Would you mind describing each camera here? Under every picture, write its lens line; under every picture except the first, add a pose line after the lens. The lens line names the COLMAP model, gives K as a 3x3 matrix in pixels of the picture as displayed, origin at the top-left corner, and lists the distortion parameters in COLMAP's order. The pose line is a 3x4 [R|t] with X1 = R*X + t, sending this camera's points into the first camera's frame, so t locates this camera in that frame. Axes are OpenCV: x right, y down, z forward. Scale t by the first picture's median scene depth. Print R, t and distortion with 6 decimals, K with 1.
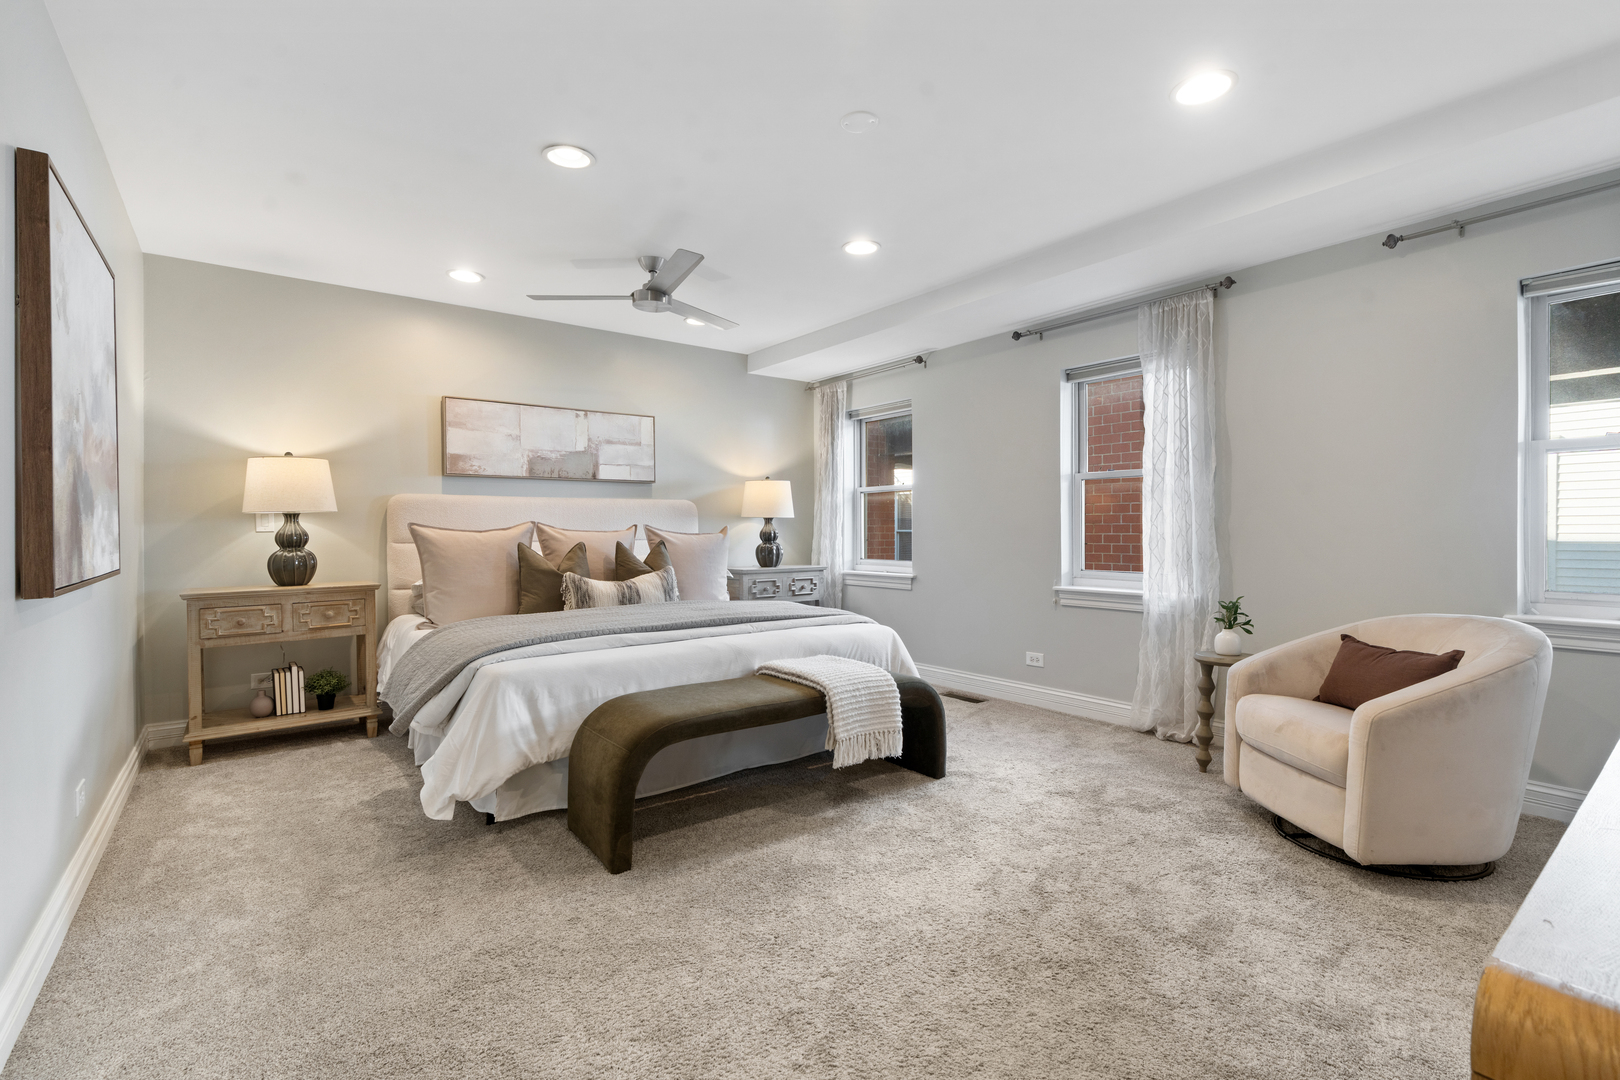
lens RADIAL K [[749.1, 0, 805.5], [0, 749.1, 524.2], [0, 0, 1]] dist [-0.004829, 0.002408]
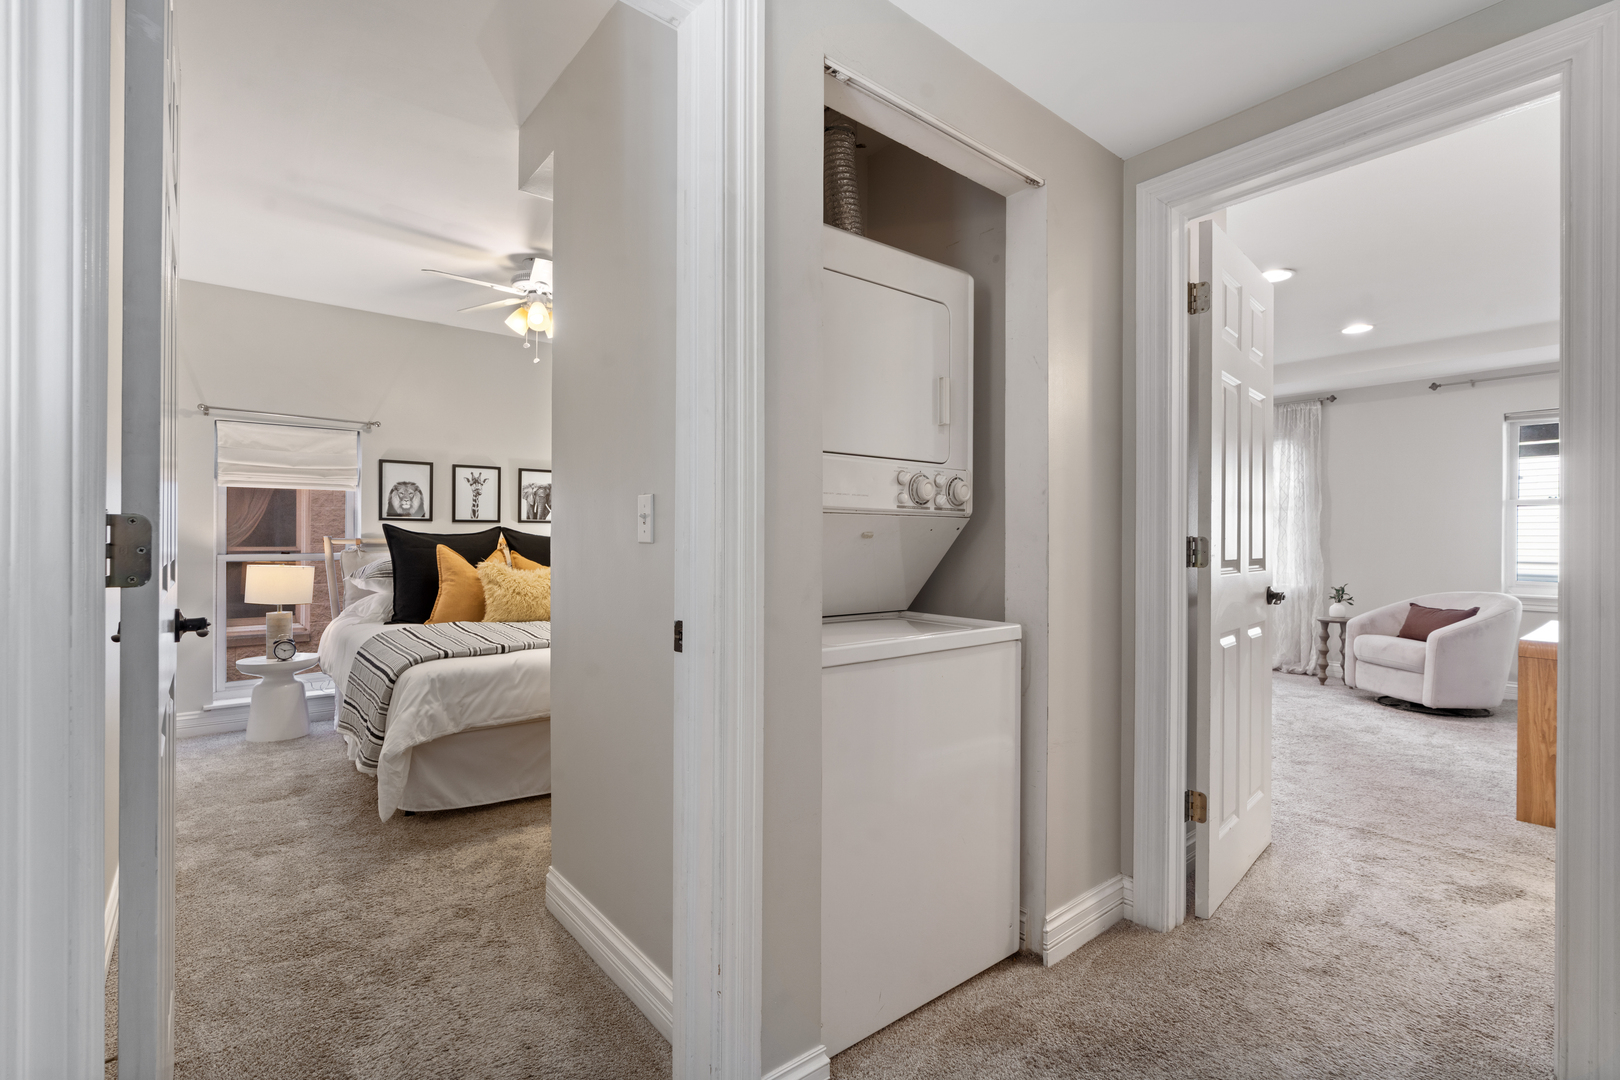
lens RADIAL K [[749.1, 0, 803.7], [0, 749.1, 533.8], [0, 0, 1]] dist [-0.004829, 0.002408]
pose [[0.998980, 0.014144, 0.042894, -0.853140], [-0.013944, 0.999890, -0.004957, 0.007332], [-0.042959, 0.004354, 0.999067, -0.774907]]
